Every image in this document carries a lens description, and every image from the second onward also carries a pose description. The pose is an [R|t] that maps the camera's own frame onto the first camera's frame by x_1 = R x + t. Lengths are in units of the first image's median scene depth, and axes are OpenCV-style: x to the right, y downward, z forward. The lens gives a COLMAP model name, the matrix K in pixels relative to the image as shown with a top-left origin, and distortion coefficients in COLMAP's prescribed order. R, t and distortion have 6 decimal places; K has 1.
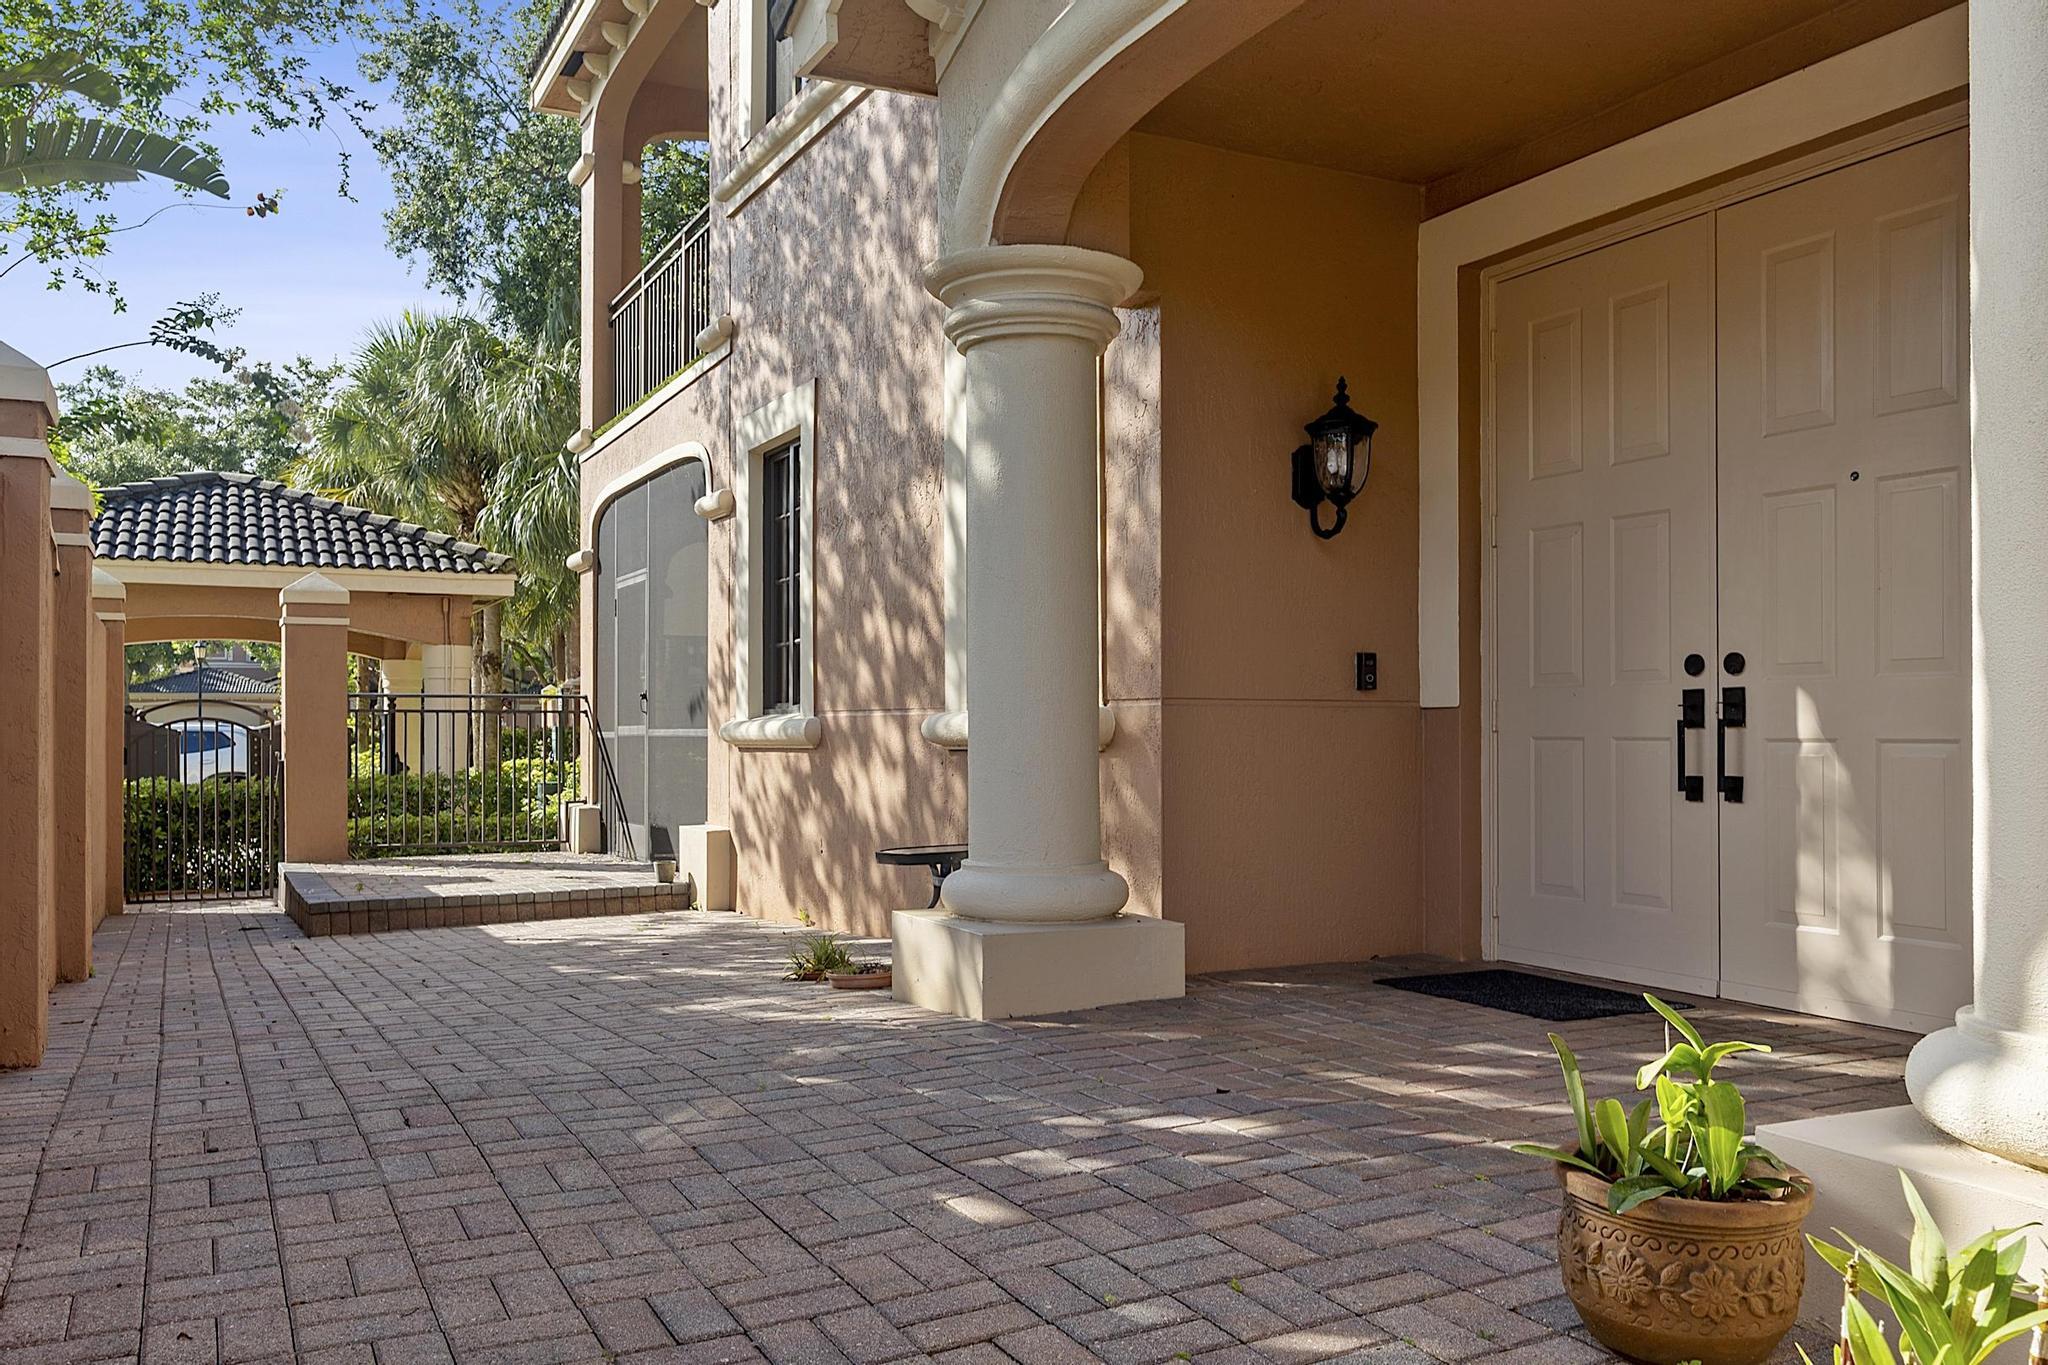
lens RADIAL K [[1618.7, 0, 1025.9], [0, 1618.7, 689.7], [0, 0, 1]] dist [-0.000297, -0.000025]
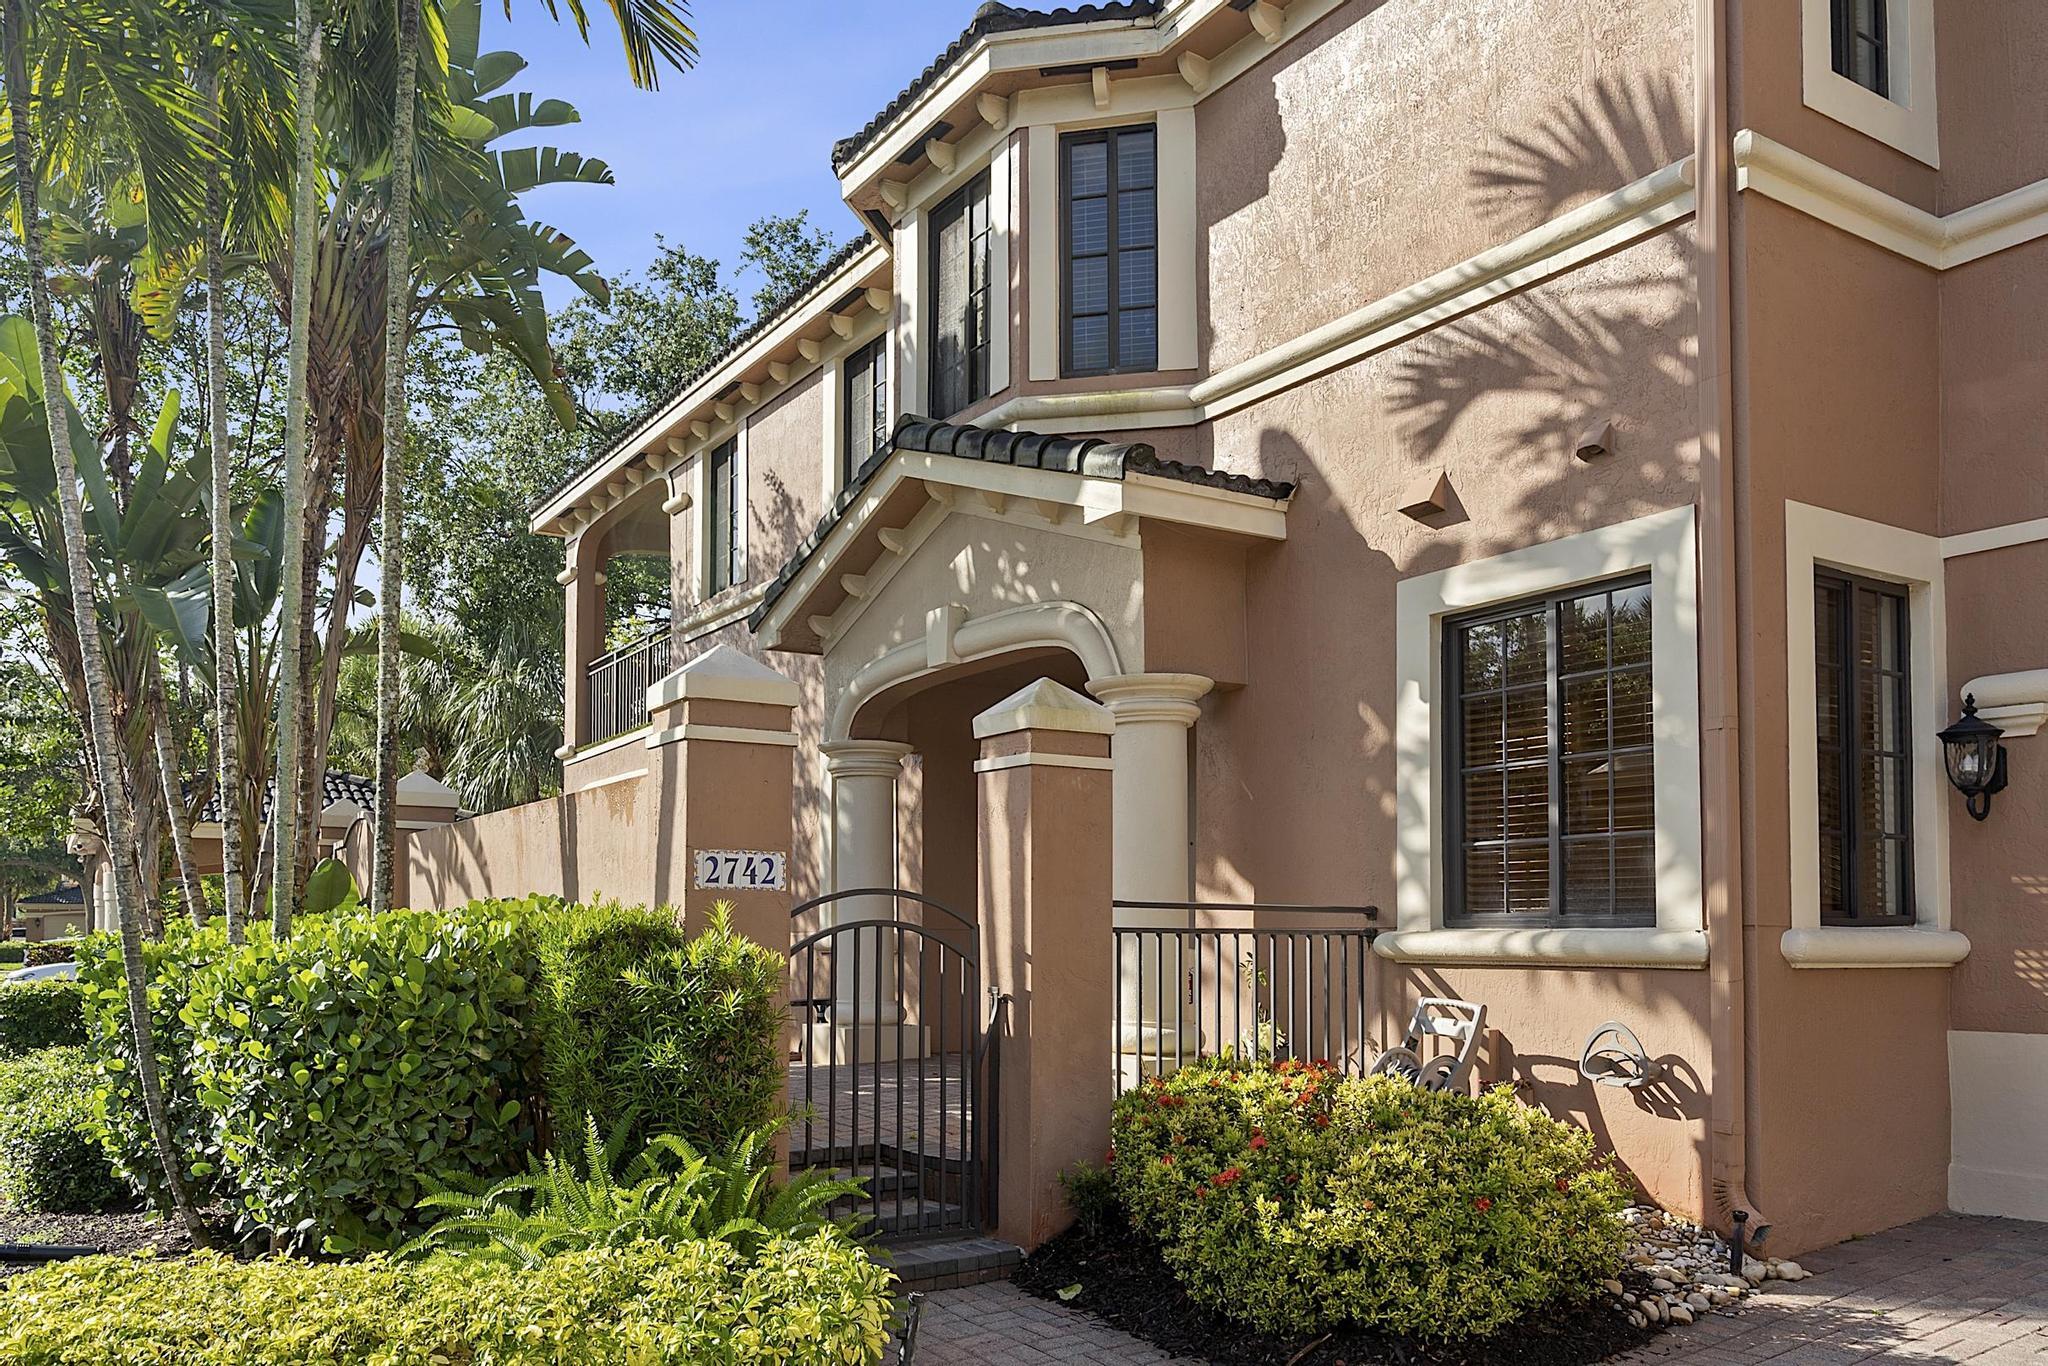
lens RADIAL K [[1470.1, 0, 1022.2], [0, 1470.1, 681.5], [0, 0, 1]] dist [-0.044545, -0.001477]
pose [[0.991516, 0.014769, 0.129142, -0.036503], [0.004702, 0.988798, -0.149186, -0.012558], [-0.129899, 0.148527, 0.980340, -0.829167]]
